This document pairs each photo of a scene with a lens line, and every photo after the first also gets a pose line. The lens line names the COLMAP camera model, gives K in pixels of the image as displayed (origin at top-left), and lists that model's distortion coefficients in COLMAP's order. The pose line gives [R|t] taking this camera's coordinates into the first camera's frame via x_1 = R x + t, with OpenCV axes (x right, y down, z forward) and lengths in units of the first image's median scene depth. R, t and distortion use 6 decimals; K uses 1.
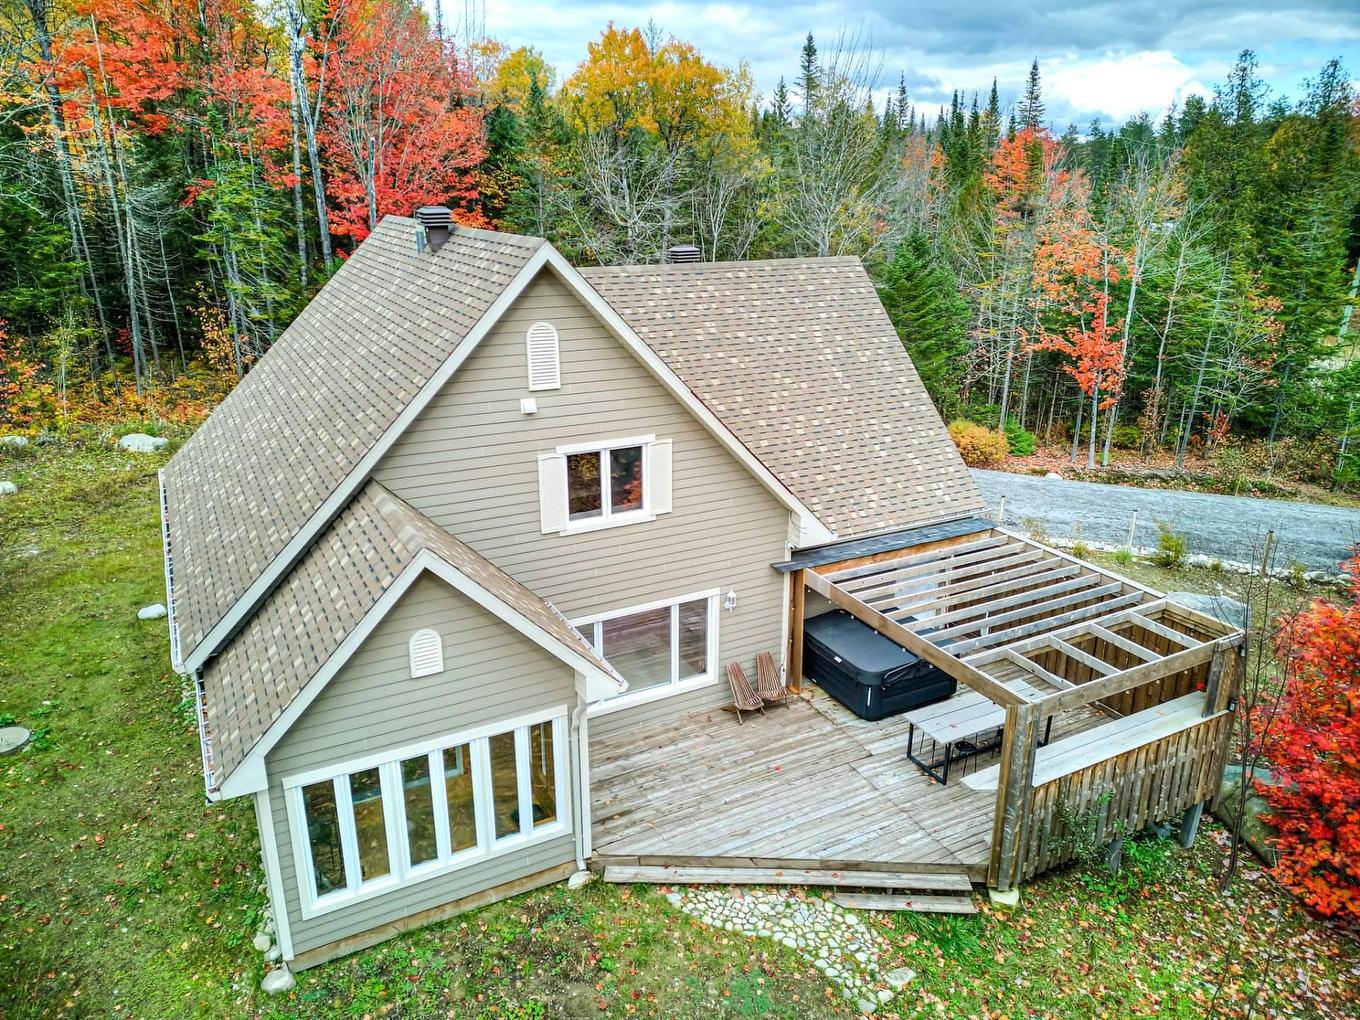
lens RADIAL K [[936.0, 0, 680.0], [0, 936.0, 510.0], [0, 0, 1]] dist [0.004438, 0.000264]
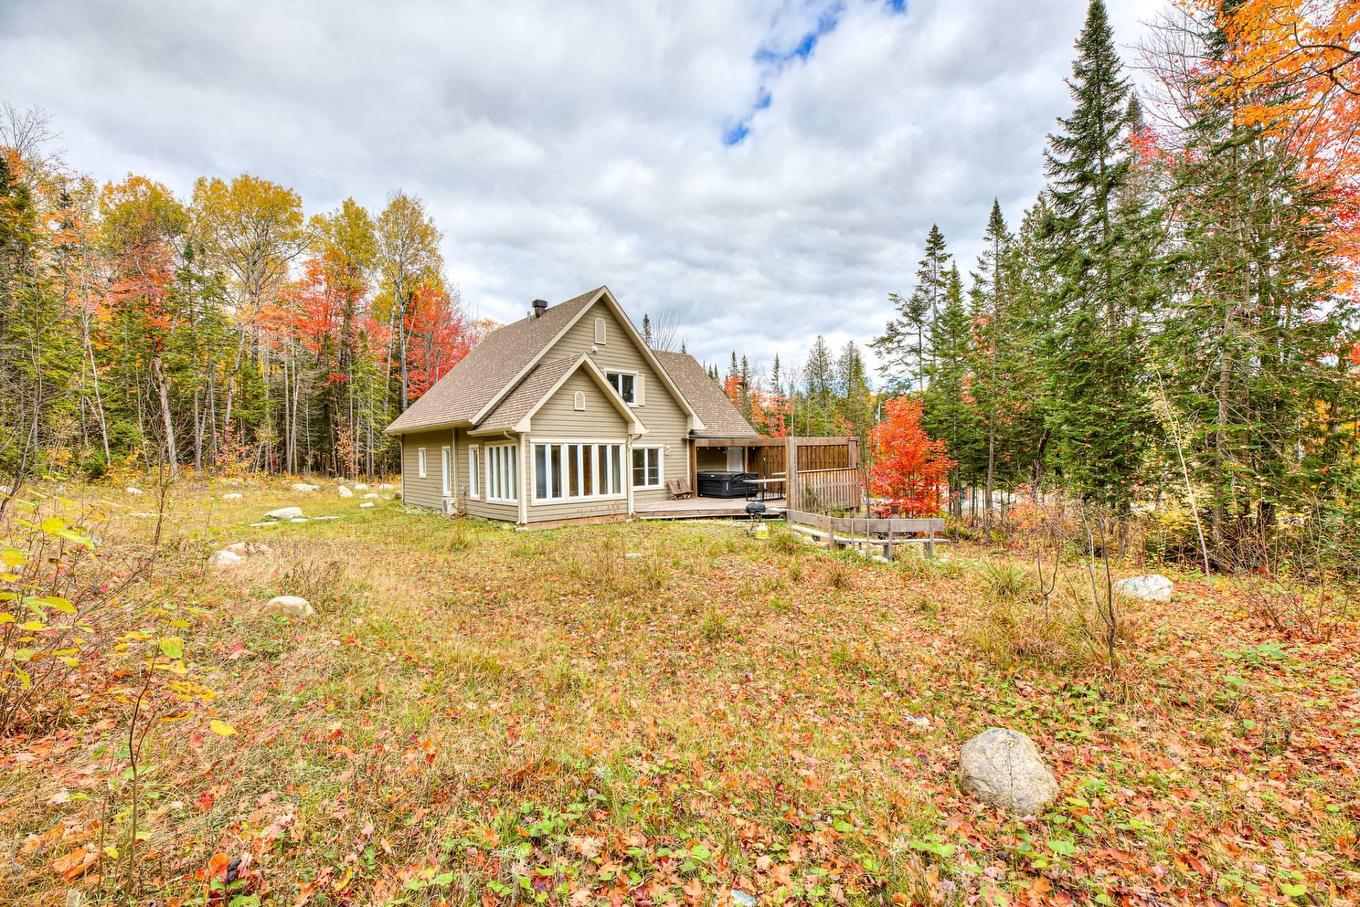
lens RADIAL K [[535.8, 0, 680.5], [0, 535.8, 460.4], [0, 0, 1]] dist [0.000003, -0.000111]
pose [[0.968876, -0.031610, 0.245522, -0.332371], [0.106579, 0.948449, -0.298471, 0.708356], [-0.223430, 0.315349, 0.922298, -0.352178]]
